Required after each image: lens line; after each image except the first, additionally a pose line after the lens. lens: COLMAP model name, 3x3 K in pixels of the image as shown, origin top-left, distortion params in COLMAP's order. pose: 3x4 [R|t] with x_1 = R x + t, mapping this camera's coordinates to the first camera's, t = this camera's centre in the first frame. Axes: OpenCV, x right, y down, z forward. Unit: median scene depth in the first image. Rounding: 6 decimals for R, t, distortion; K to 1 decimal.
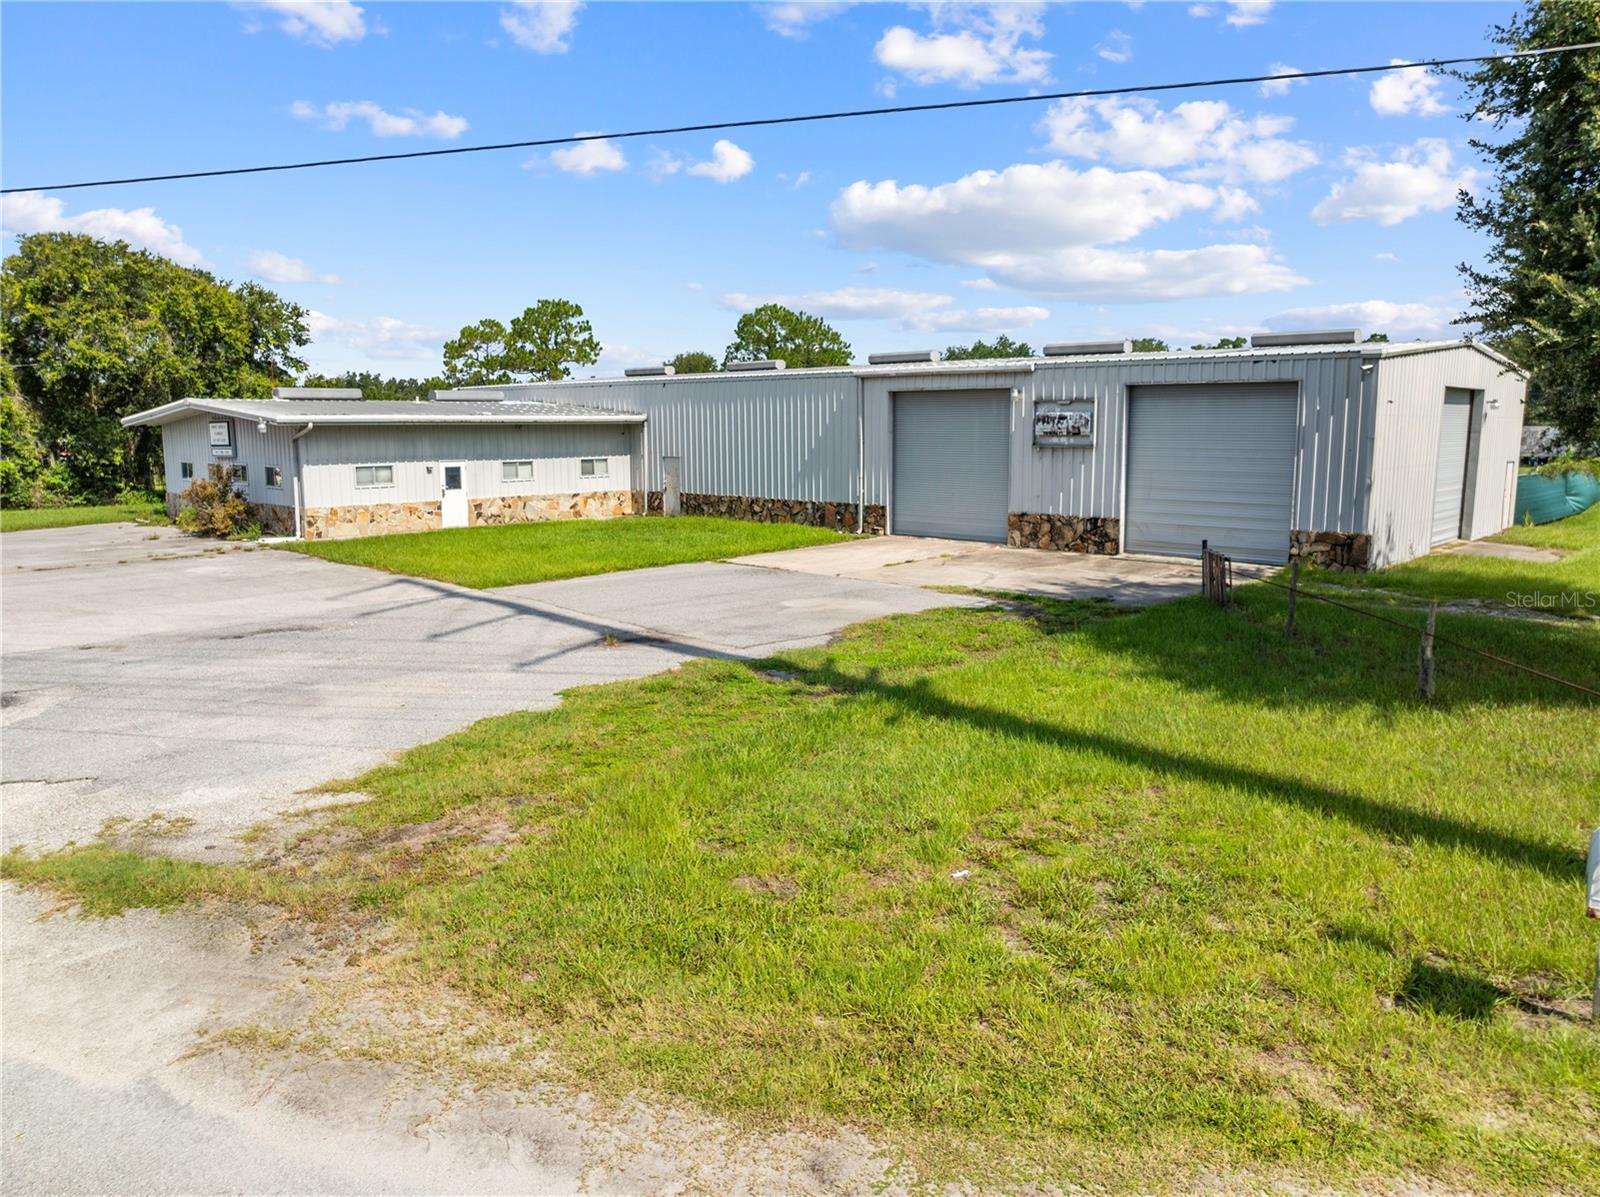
lens RADIAL K [[1126.3, 0, 807.0], [0, 1126.3, 600.8], [0, 0, 1]] dist [-0.031407, -0.001897]
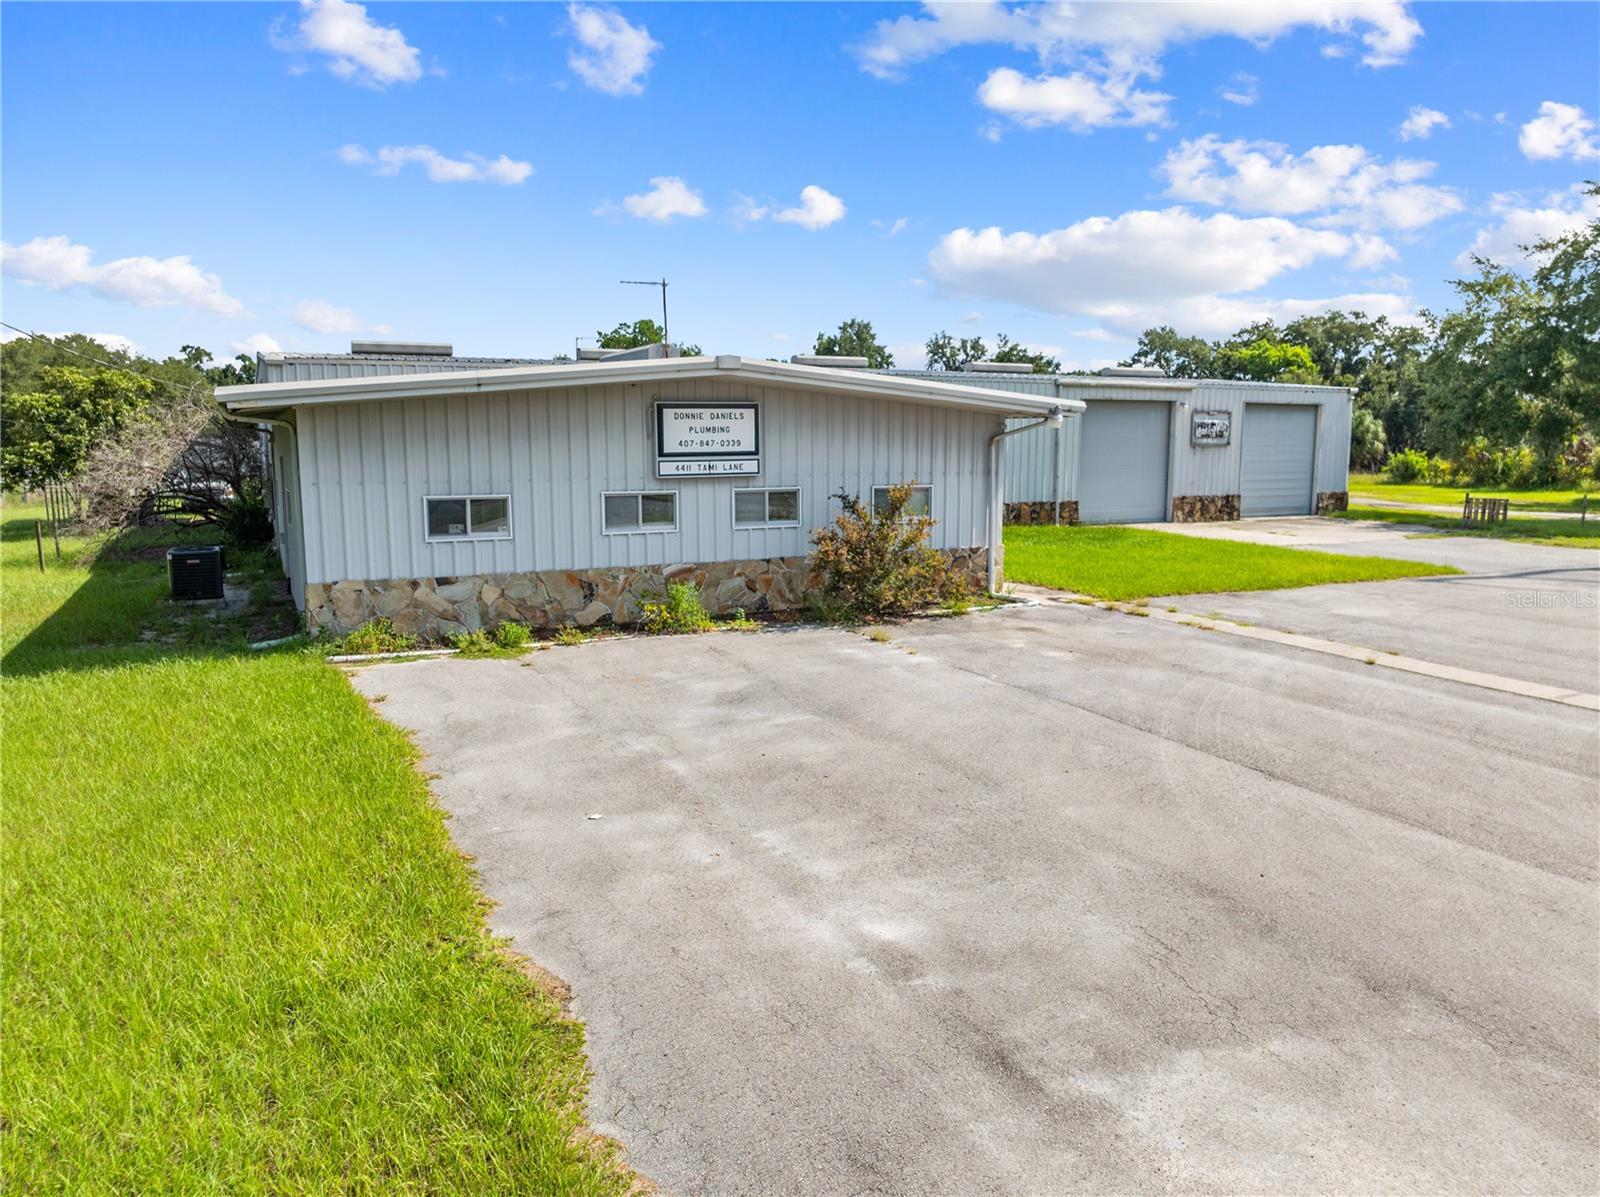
lens RADIAL K [[1127.8, 0, 807.5], [0, 1127.8, 600.4], [0, 0, 1]] dist [-0.027335, -0.007728]
pose [[0.342435, -0.131113, 0.930348, -1.014921], [0.147097, 0.985485, 0.084741, -0.114087], [-0.927955, 0.107834, 0.356751, 0.810326]]
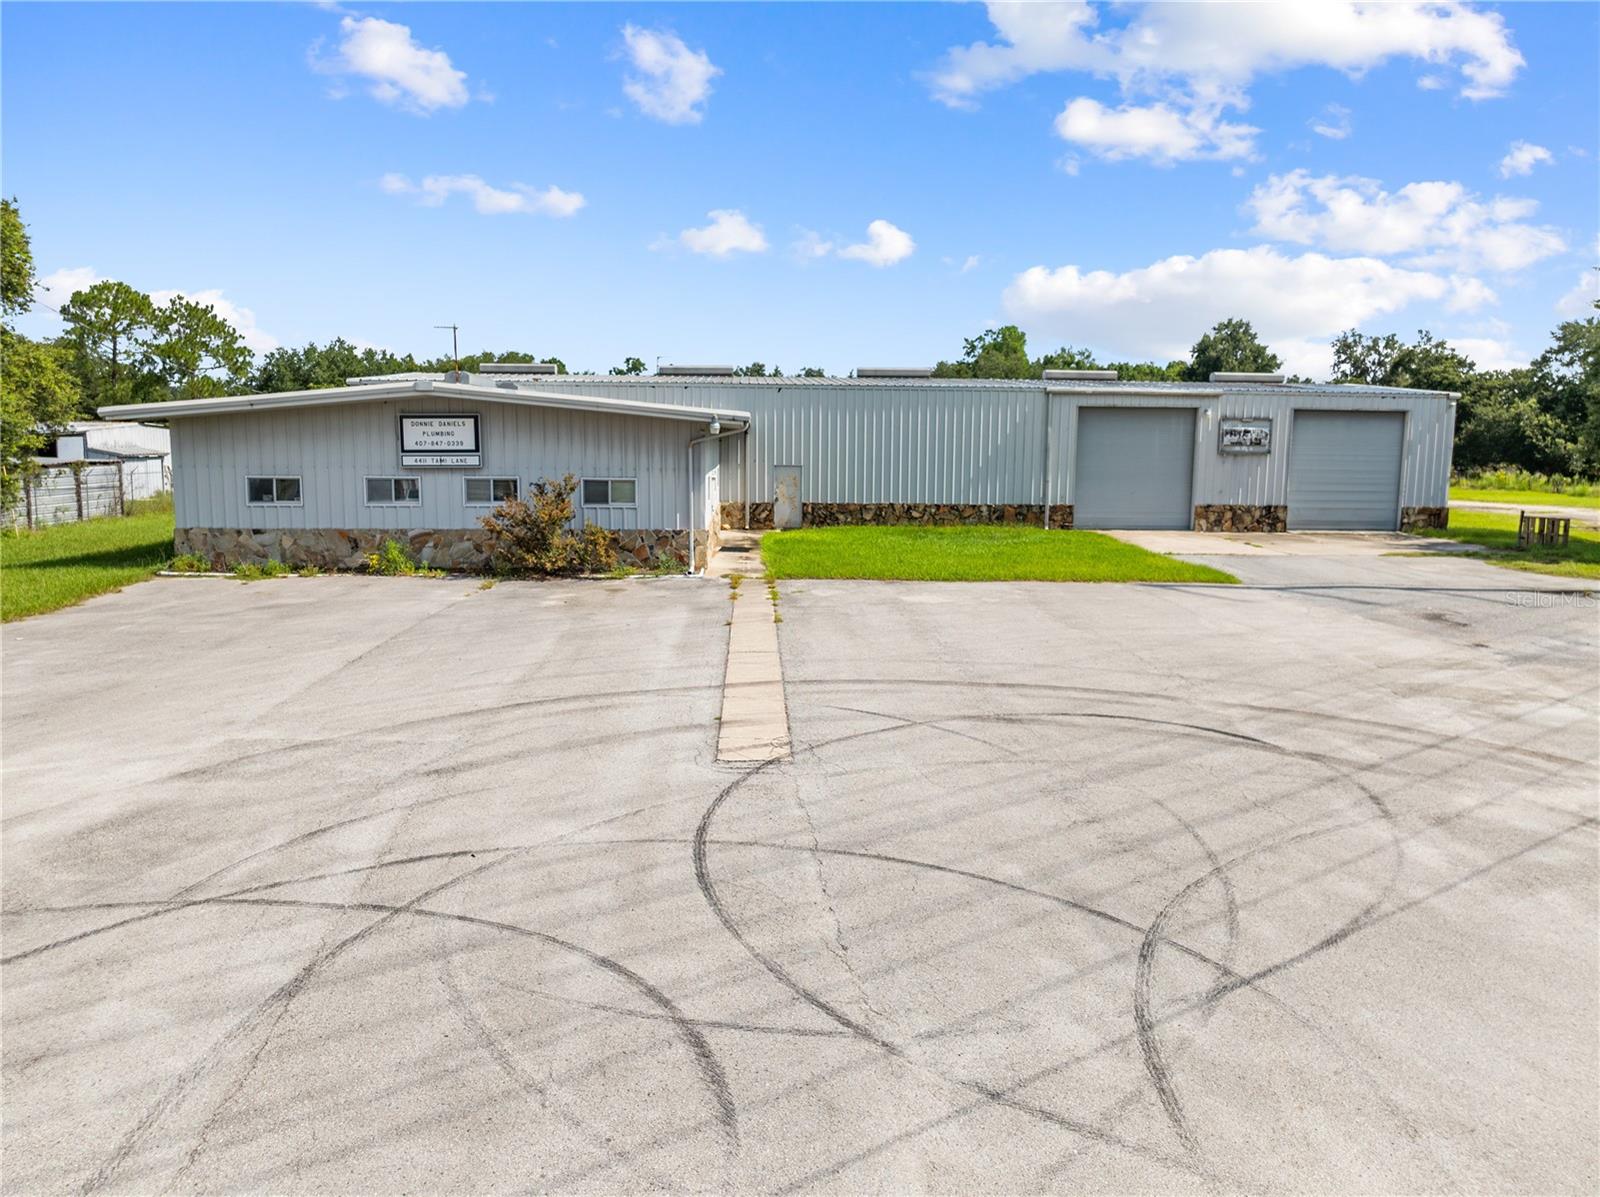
lens RADIAL K [[1140.8, 0, 807.8], [0, 1140.8, 598.8], [0, 0, 1]] dist [-0.033674, 0.000847]
pose [[0.695511, -0.090429, 0.712802, -0.903346], [0.101552, 0.994462, 0.027072, -0.045114], [-0.711303, 0.053557, 0.700842, 0.358529]]
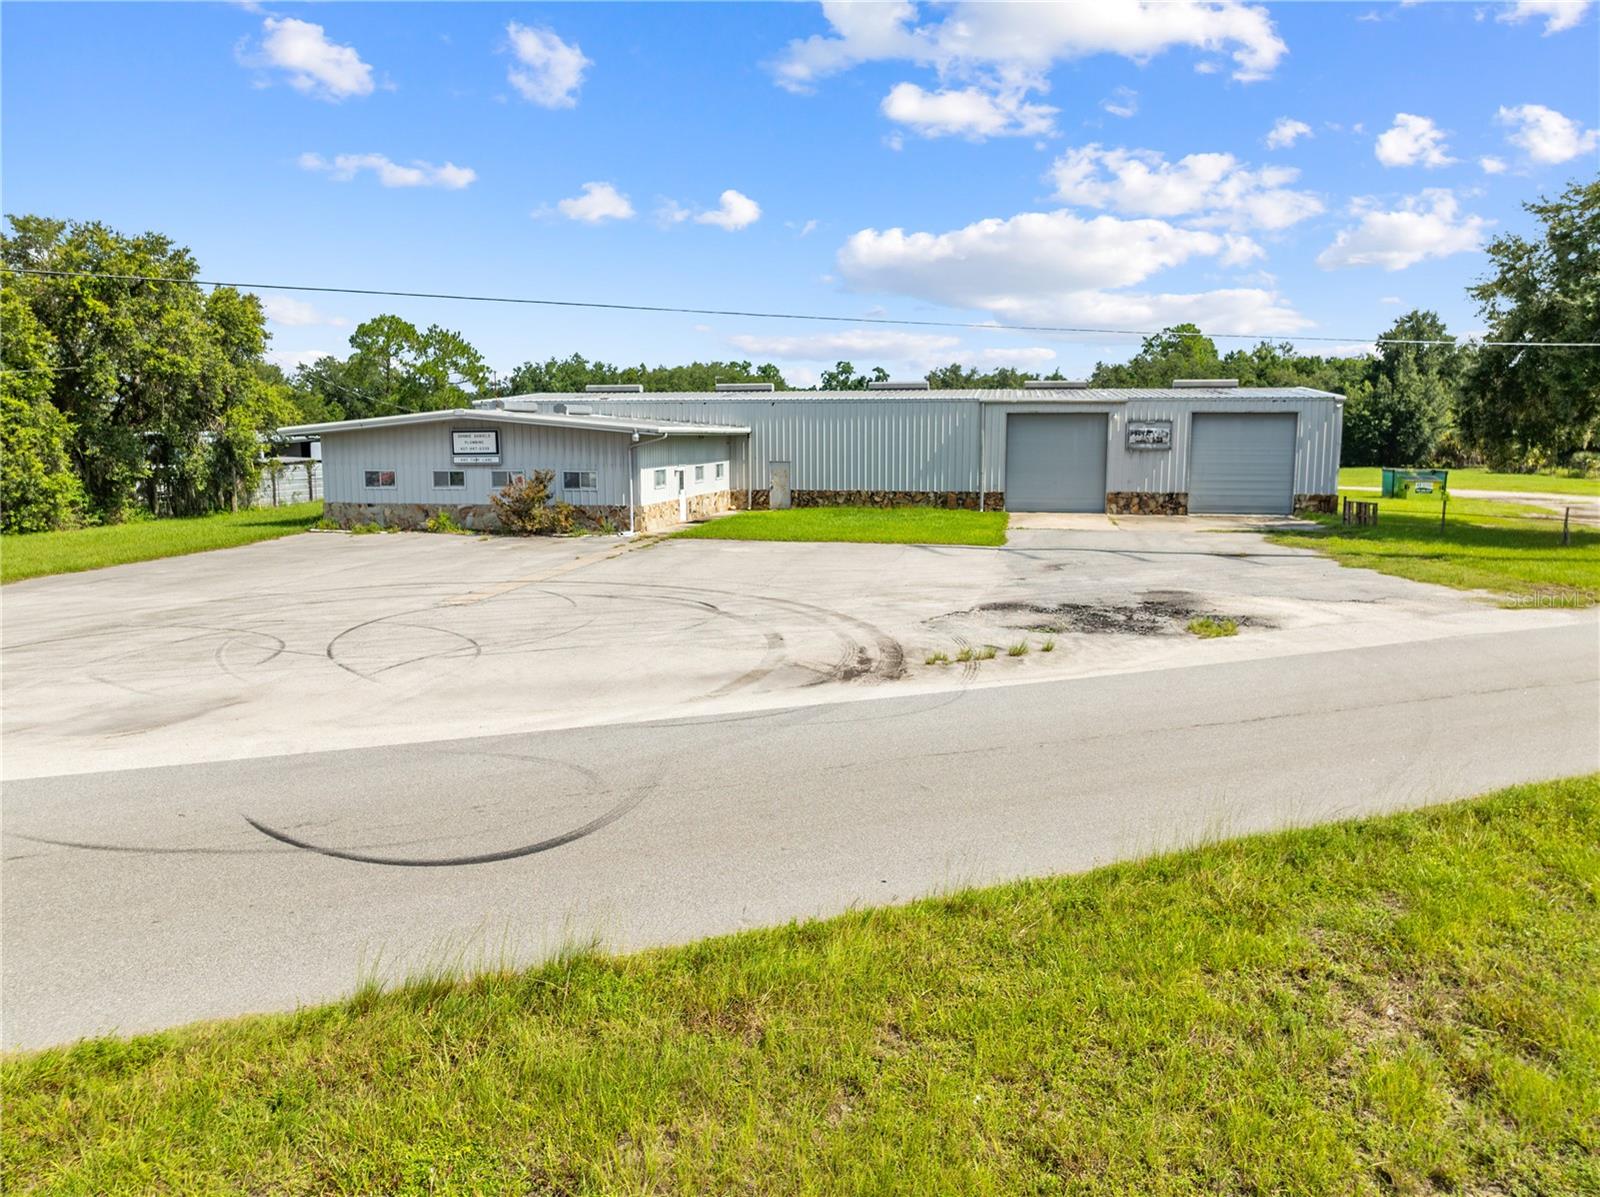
lens RADIAL K [[1127.8, 0, 807.5], [0, 1127.8, 600.4], [0, 0, 1]] dist [-0.027335, -0.007728]
pose [[0.843741, -0.076605, 0.531256, -0.864754], [0.082417, 0.996516, 0.012798, 0.013875], [-0.530385, 0.032986, 0.847115, -0.078554]]
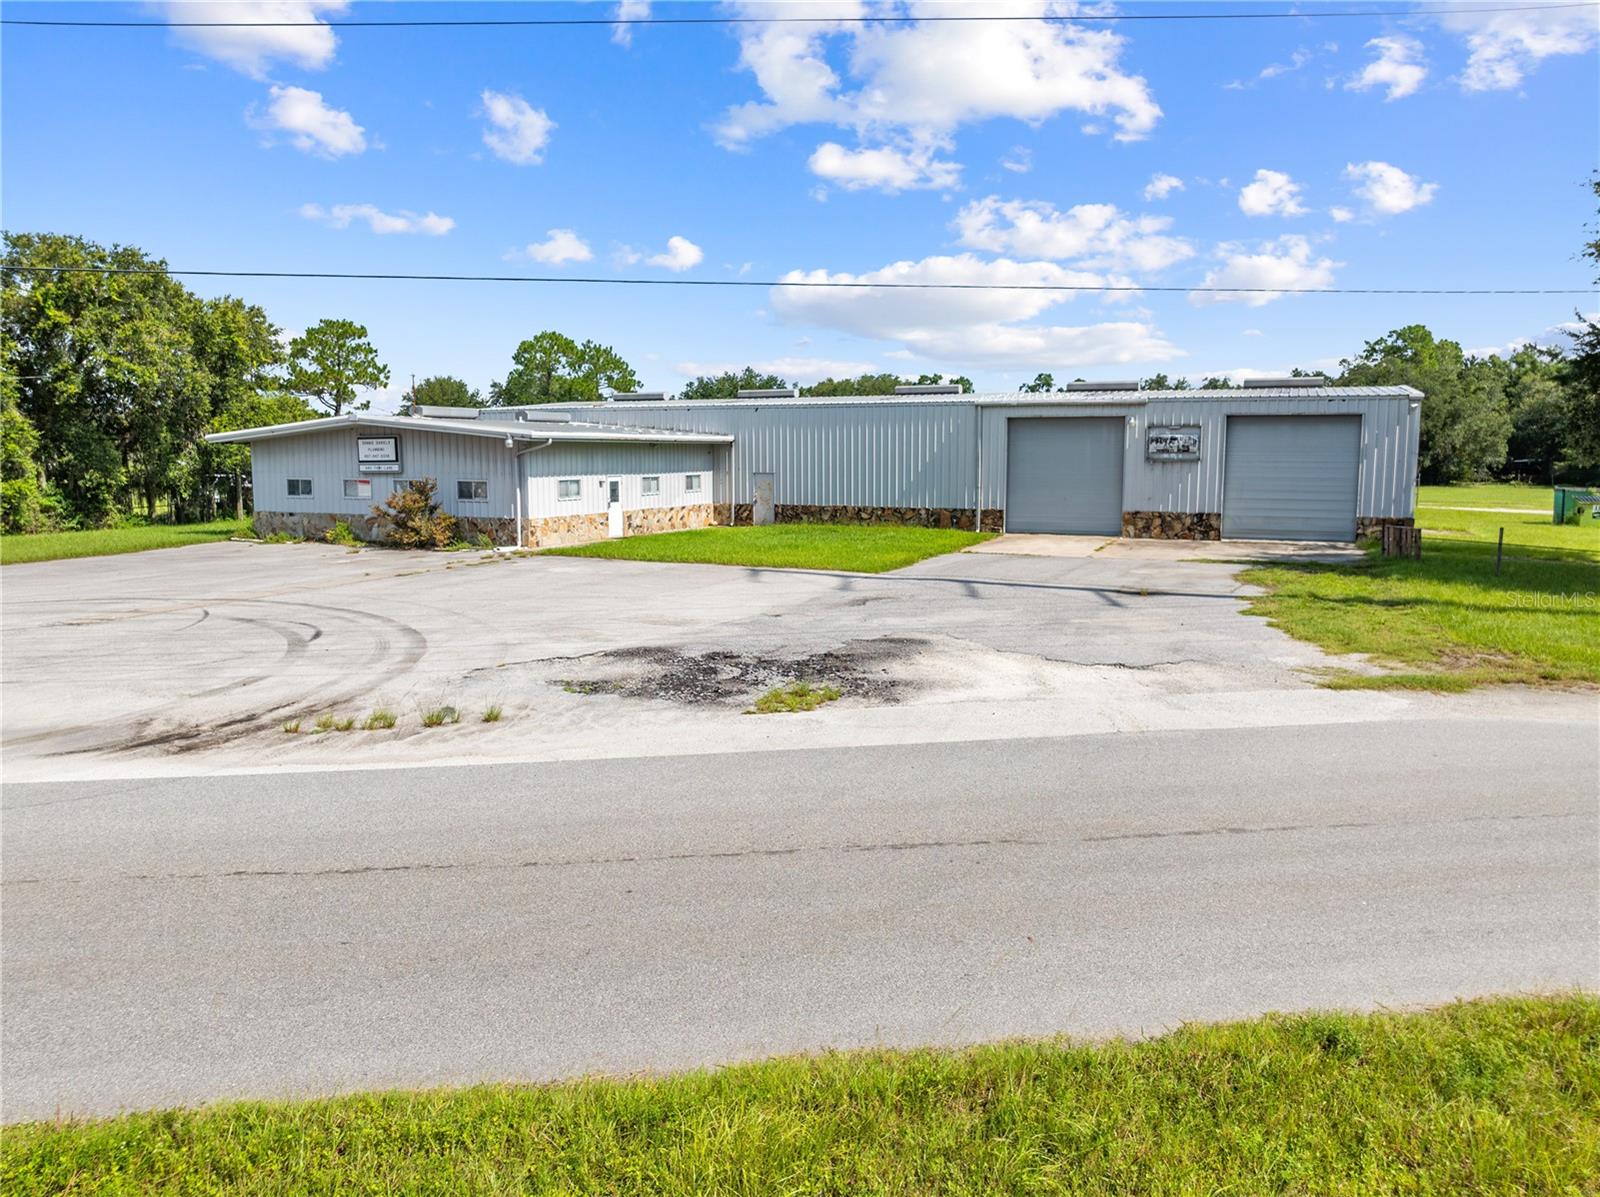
lens RADIAL K [[1126.3, 0, 807.0], [0, 1126.3, 600.8], [0, 0, 1]] dist [-0.031407, -0.001897]
pose [[0.943222, -0.040795, 0.329649, -0.513391], [0.049155, 0.998645, -0.017062, 0.024658], [-0.328506, 0.032297, 0.943950, -0.087492]]
